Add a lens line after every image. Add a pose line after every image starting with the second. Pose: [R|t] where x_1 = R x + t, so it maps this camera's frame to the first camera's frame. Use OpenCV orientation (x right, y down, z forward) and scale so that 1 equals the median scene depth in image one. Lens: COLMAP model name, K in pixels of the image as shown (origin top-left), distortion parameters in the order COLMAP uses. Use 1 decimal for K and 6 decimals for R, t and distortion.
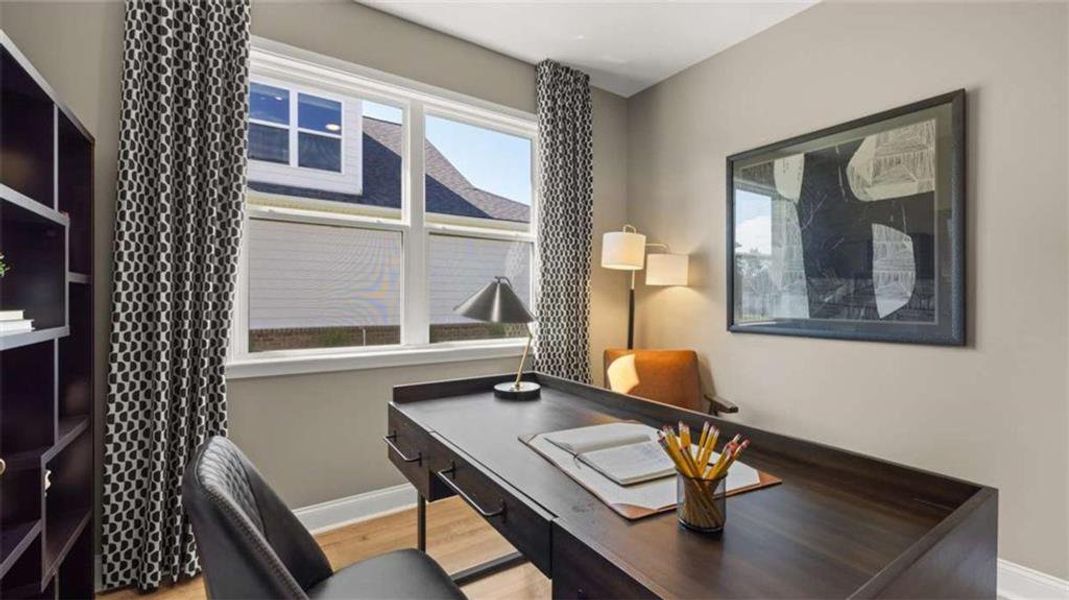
lens RADIAL K [[453.4, 0, 531.5], [0, 453.4, 297.3], [0, 0, 1]] dist [-0.000989, 0.000017]
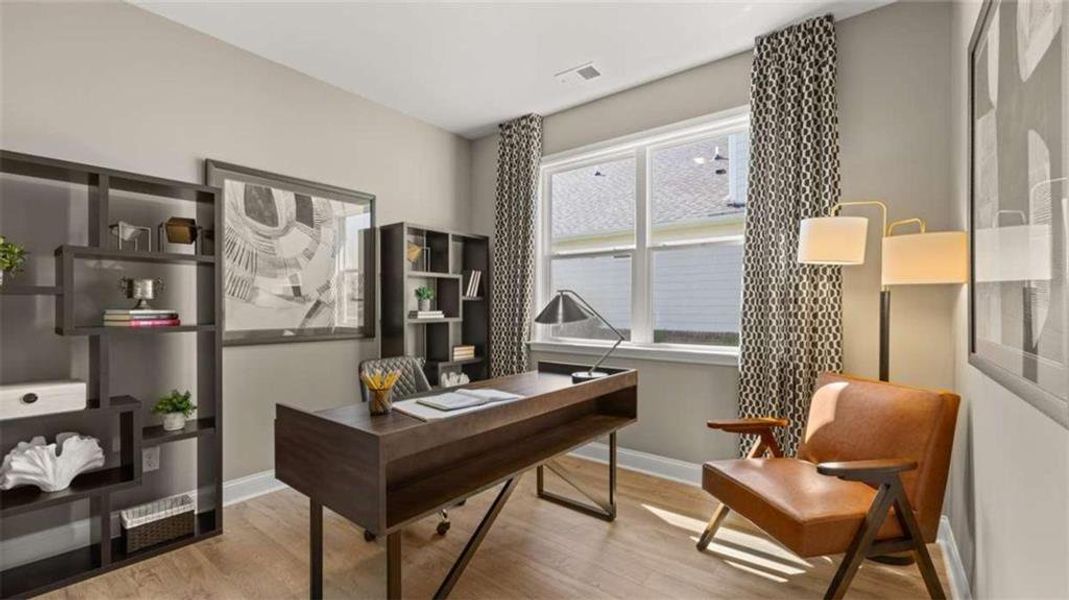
lens RADIAL K [[447.1, 0, 531.4], [0, 447.1, 303.8], [0, 0, 1]] dist [-0.000377, -0.000219]
pose [[0.296810, -0.005092, -0.954923, 1.119893], [0.004375, 0.999983, -0.003973, -0.000920], [0.954926, -0.002998, 0.296827, 0.475619]]
